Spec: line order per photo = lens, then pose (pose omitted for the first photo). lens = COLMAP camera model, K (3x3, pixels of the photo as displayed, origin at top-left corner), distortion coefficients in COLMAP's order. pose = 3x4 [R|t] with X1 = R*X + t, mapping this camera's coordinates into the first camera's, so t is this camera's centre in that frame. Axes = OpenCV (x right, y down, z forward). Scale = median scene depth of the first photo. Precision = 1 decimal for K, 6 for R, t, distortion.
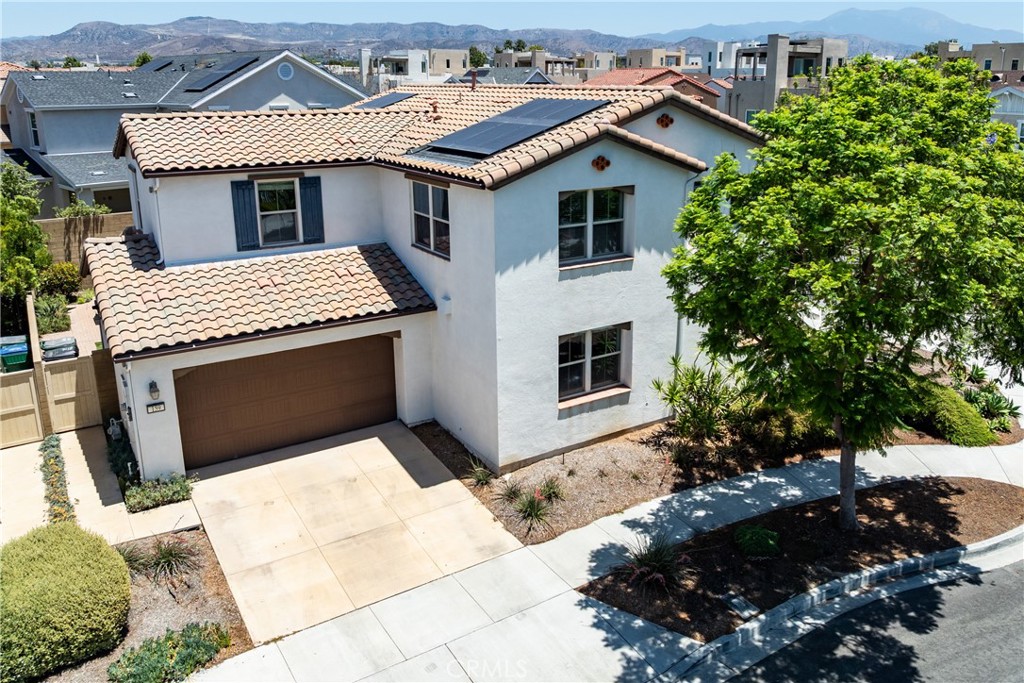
lens RADIAL K [[801.0, 0, 564.5], [0, 801.0, 289.8], [0, 0, 1]] dist [-0.039085, 0.000386]
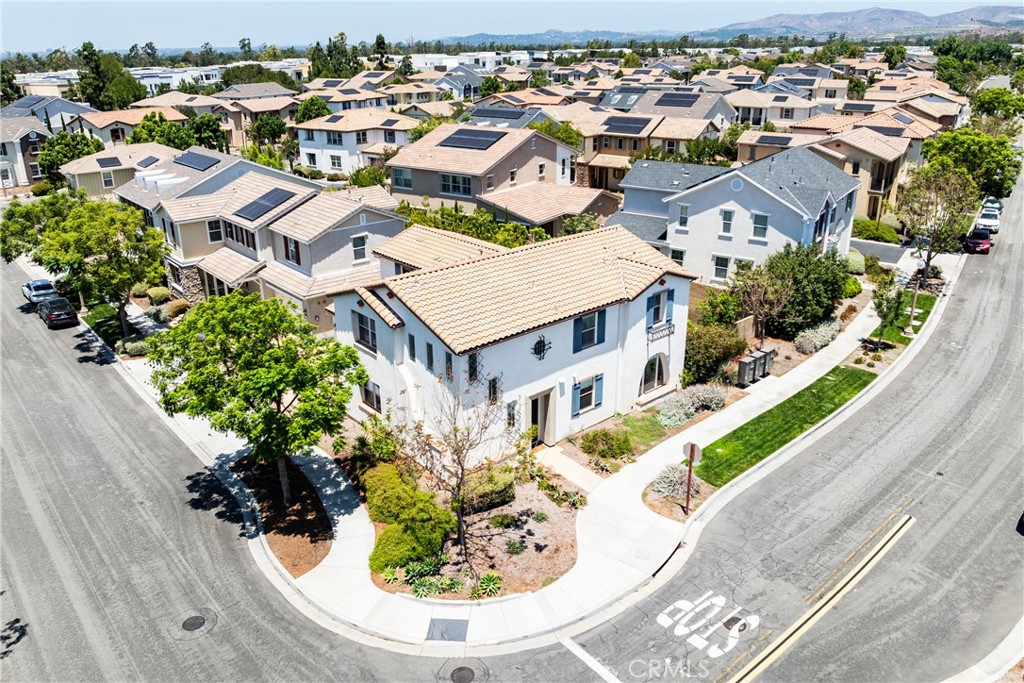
lens RADIAL K [[751.5, 0, 511.7], [0, 751.5, 313.8], [0, 0, 1]] dist [-0.041325, 0.002498]
pose [[0.115056, 0.331965, -0.936248, 1.927608], [-0.244268, 0.923023, 0.297258, -0.808838], [0.962858, 0.194494, 0.187288, 1.014022]]
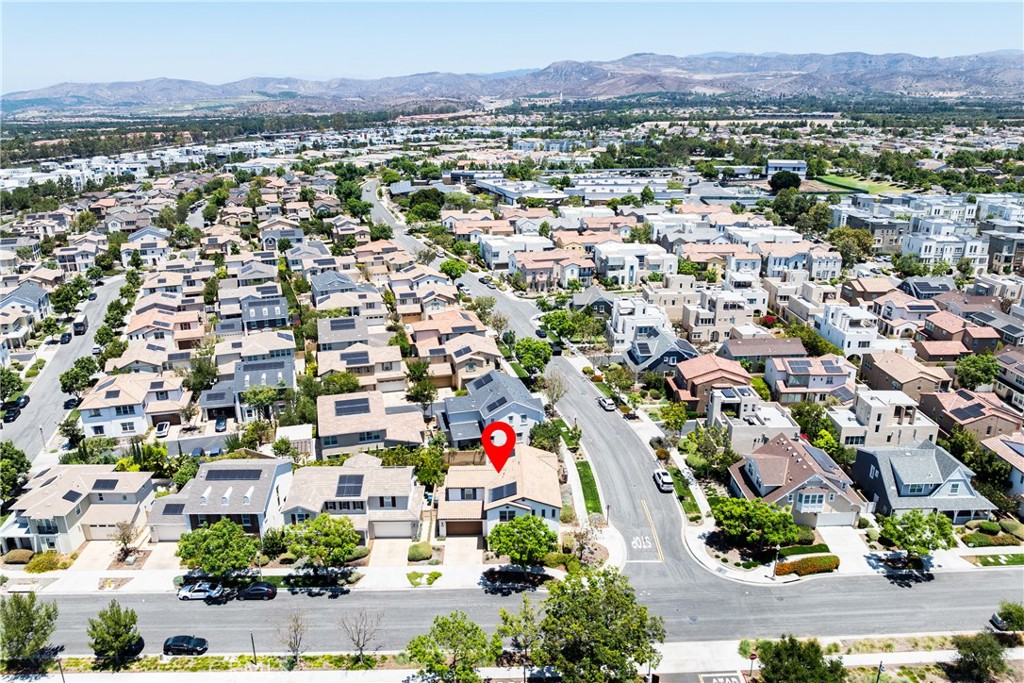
lens RADIAL K [[717.2, 0, 512.0], [0, 717.2, 341.5], [0, 0, 1]] dist [-0.037159, -0.002848]
pose [[0.832476, 0.166147, -0.528563, 2.693807], [-0.130566, 0.985940, 0.104279, -1.943141], [0.538457, -0.017798, 0.842465, -3.470946]]
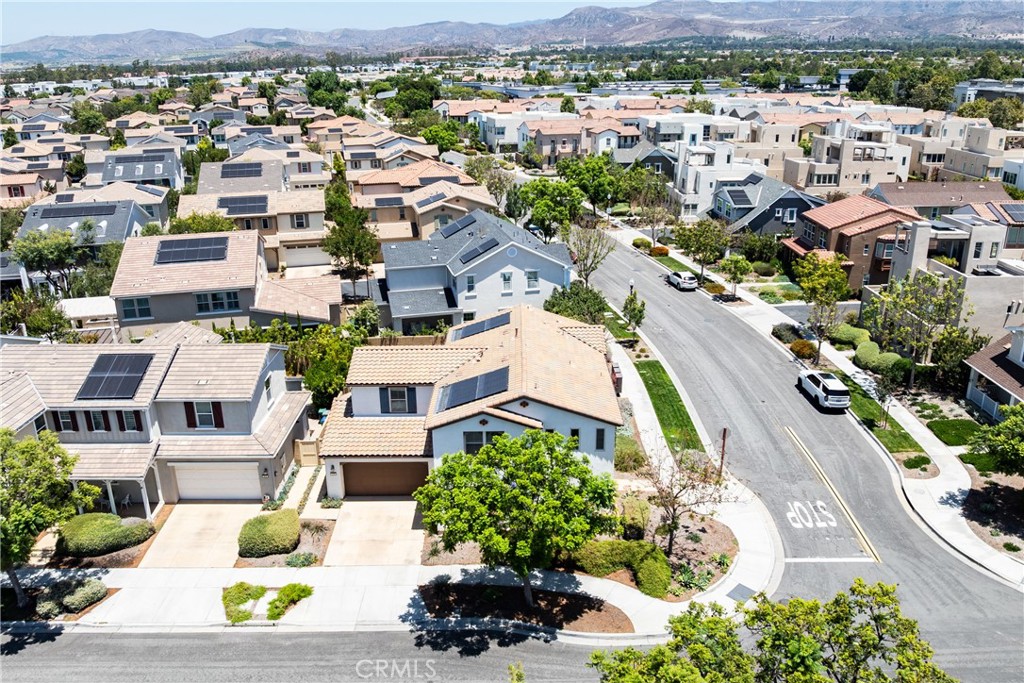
lens RADIAL K [[778.8, 0, 516.0], [0, 778.8, 322.7], [0, 0, 1]] dist [-0.039623, -0.001929]
pose [[0.822636, 0.169793, -0.542624, 1.315118], [-0.128762, 0.985208, 0.113074, -0.716894], [0.553796, -0.023149, 0.832330, -0.849514]]
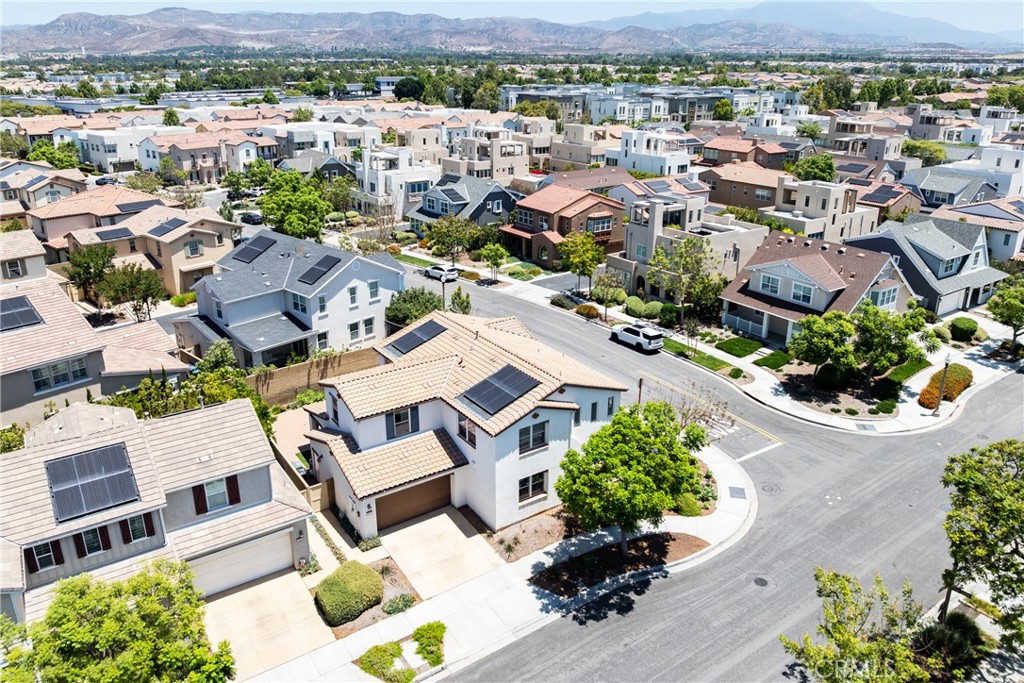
lens RADIAL K [[725.9, 0, 514.1], [0, 725.9, 316.6], [0, 0, 1]] dist [-0.041477, 0.000785]
pose [[0.999998, -0.001902, 0.001129, -0.025498], [0.001806, 0.996823, 0.079631, -0.659463], [-0.001277, -0.079629, 0.996824, -1.293430]]
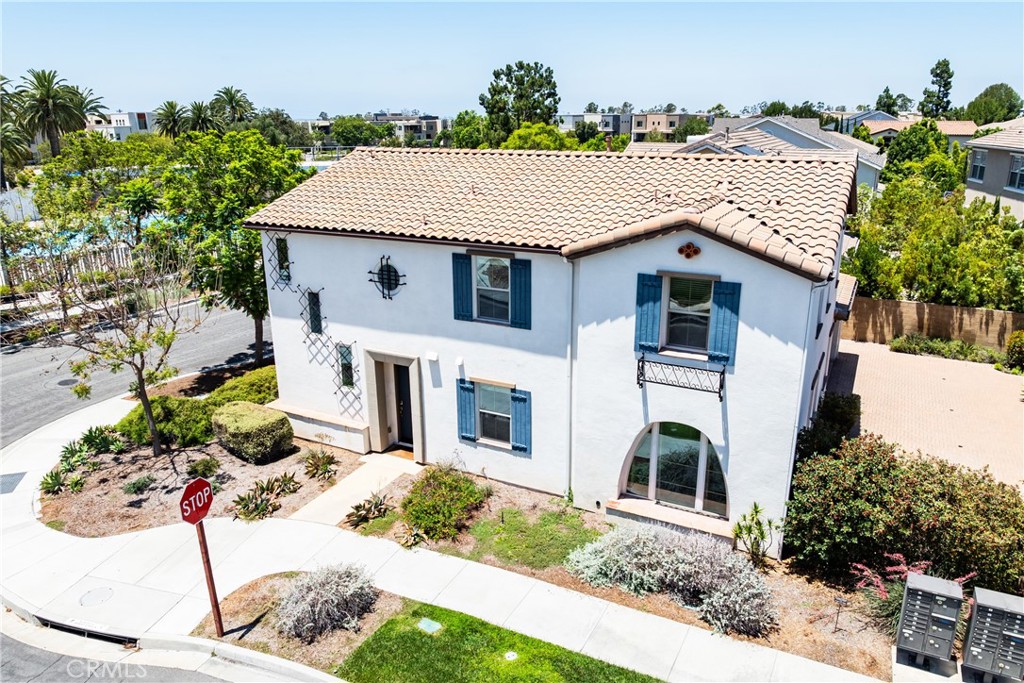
lens RADIAL K [[717.2, 0, 512.0], [0, 717.2, 341.5], [0, 0, 1]] dist [-0.037159, -0.002848]
pose [[-0.885827, 0.142446, -0.441609, 0.528455], [-0.113560, 0.856221, 0.503974, -0.666950], [0.449904, 0.496584, -0.742288, 2.371443]]
